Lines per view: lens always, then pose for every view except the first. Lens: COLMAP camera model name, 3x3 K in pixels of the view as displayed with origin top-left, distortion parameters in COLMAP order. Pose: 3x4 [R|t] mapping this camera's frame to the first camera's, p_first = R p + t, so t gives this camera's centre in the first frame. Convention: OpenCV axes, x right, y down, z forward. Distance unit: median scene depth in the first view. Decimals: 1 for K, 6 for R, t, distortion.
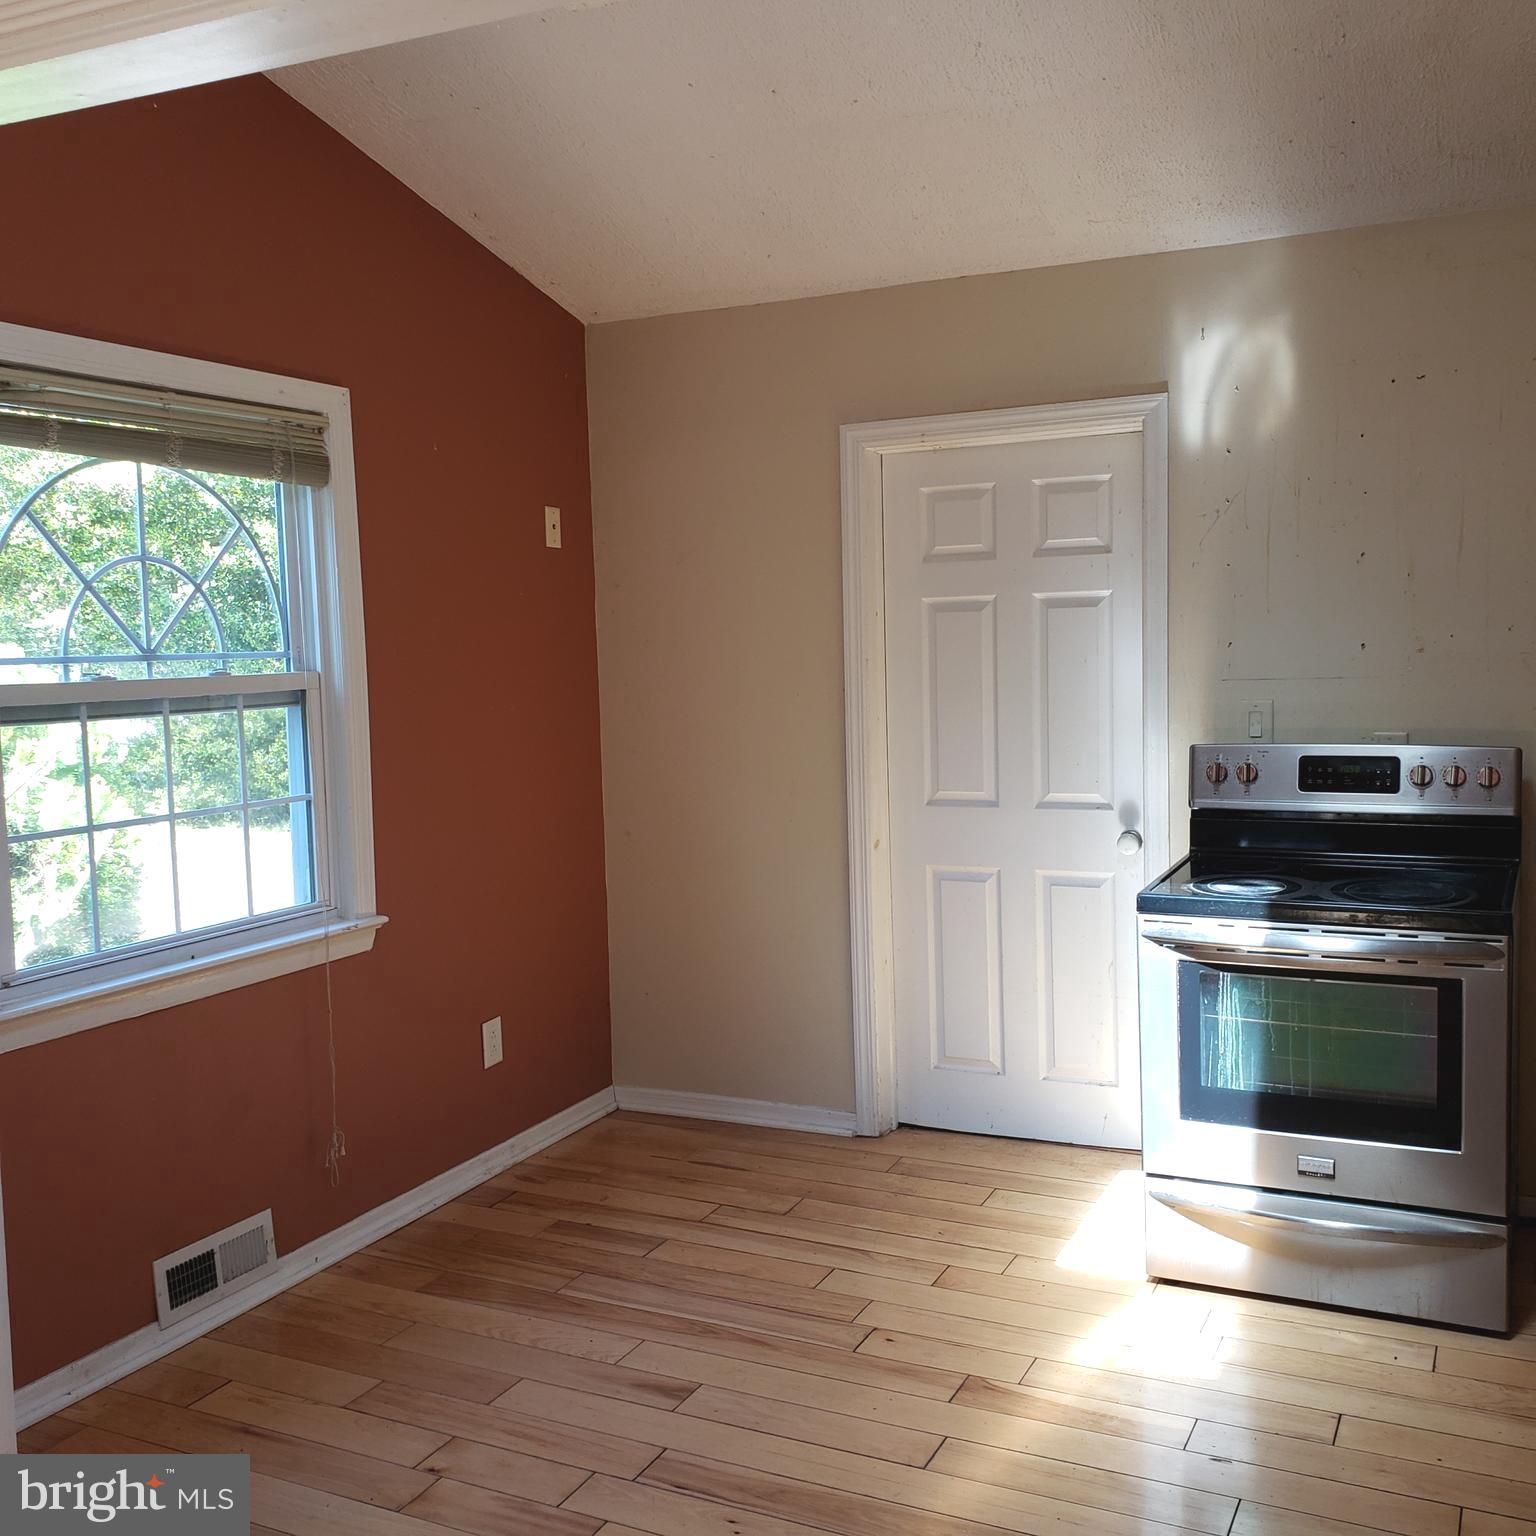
lens RADIAL K [[1585.7, 0, 768.0], [0, 1585.7, 768.0], [0, 0, 1]] dist [0.140869, -0.351962]
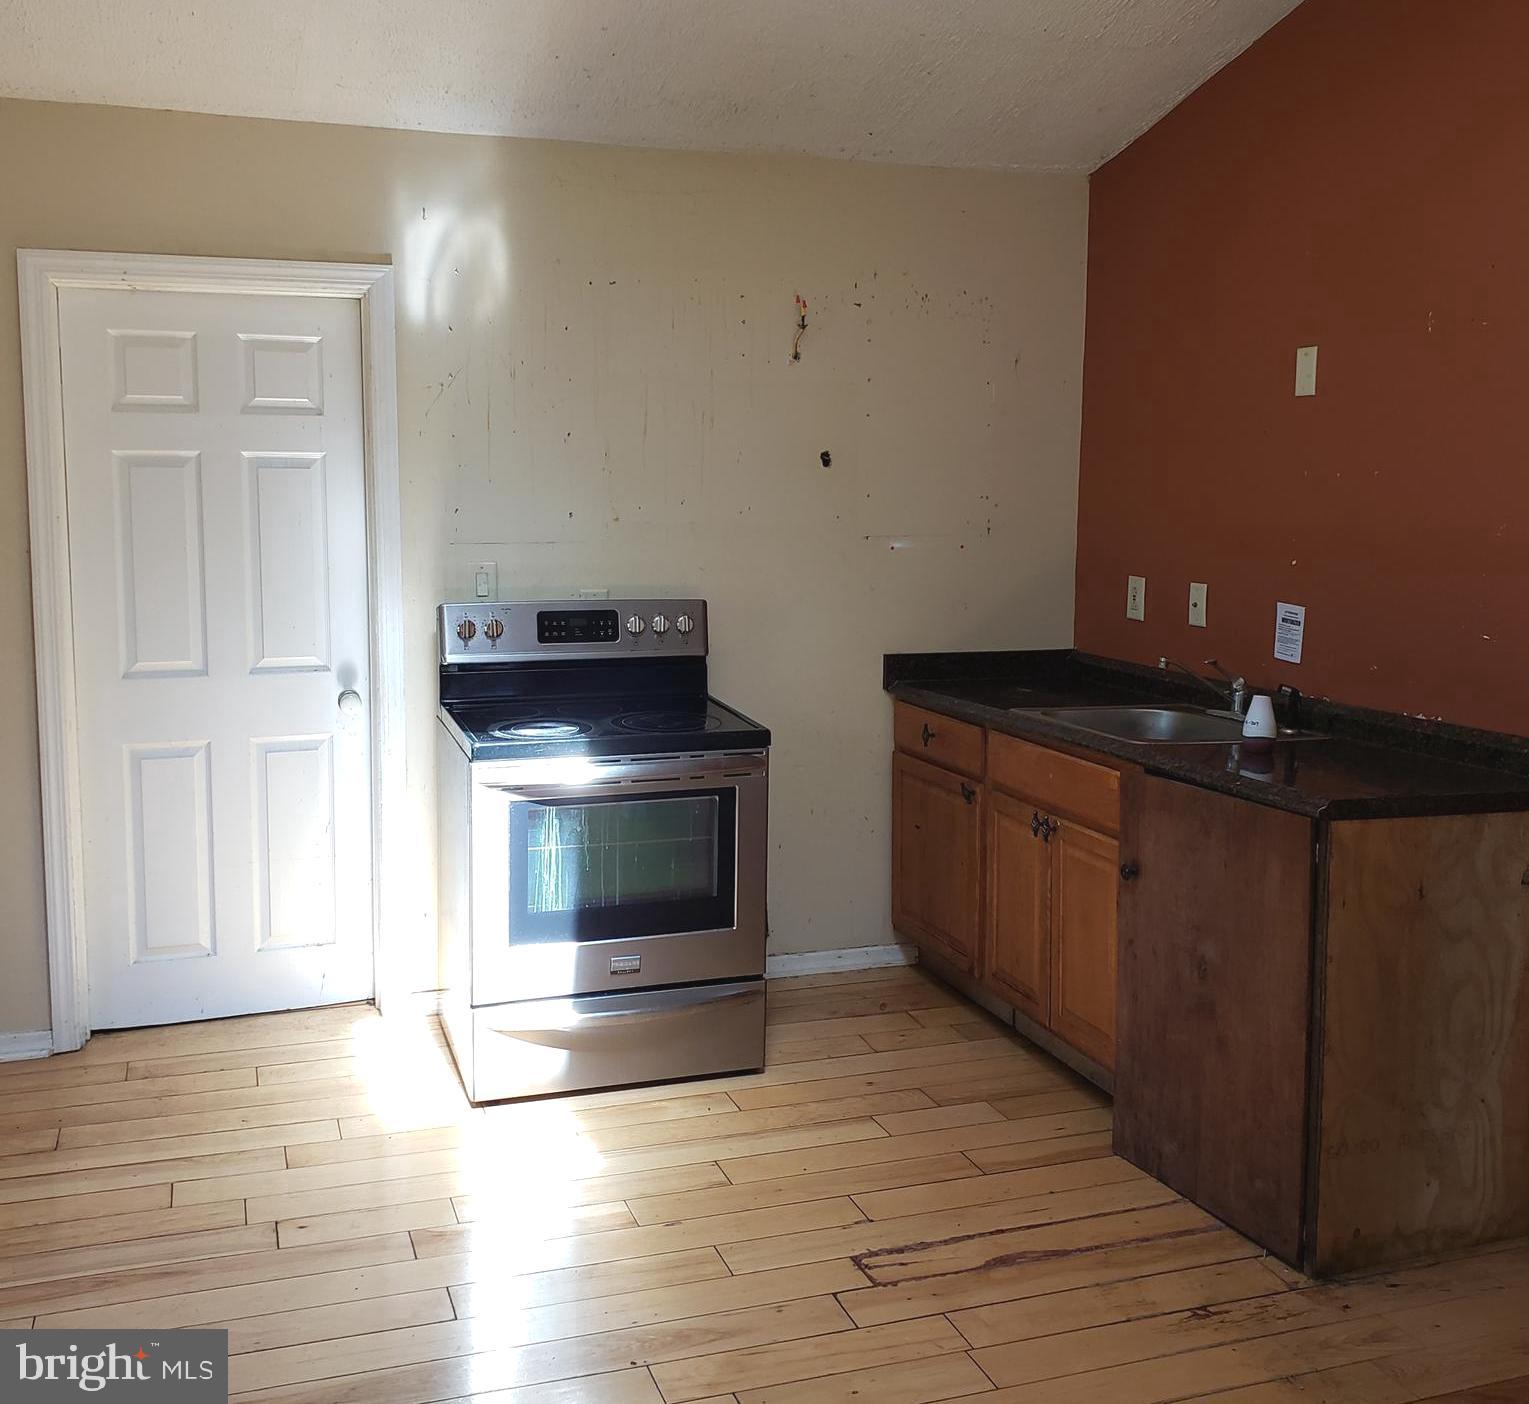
lens RADIAL K [[1547.4, 0, 762.7], [0, 1547.4, 668.8], [0, 0, 1]] dist [0.105575, -0.221604]
pose [[0.707516, -0.052207, 0.704767, -0.298073], [0.038311, 0.998635, 0.035515, -0.000079], [-0.705658, 0.001873, 0.708550, 0.112535]]
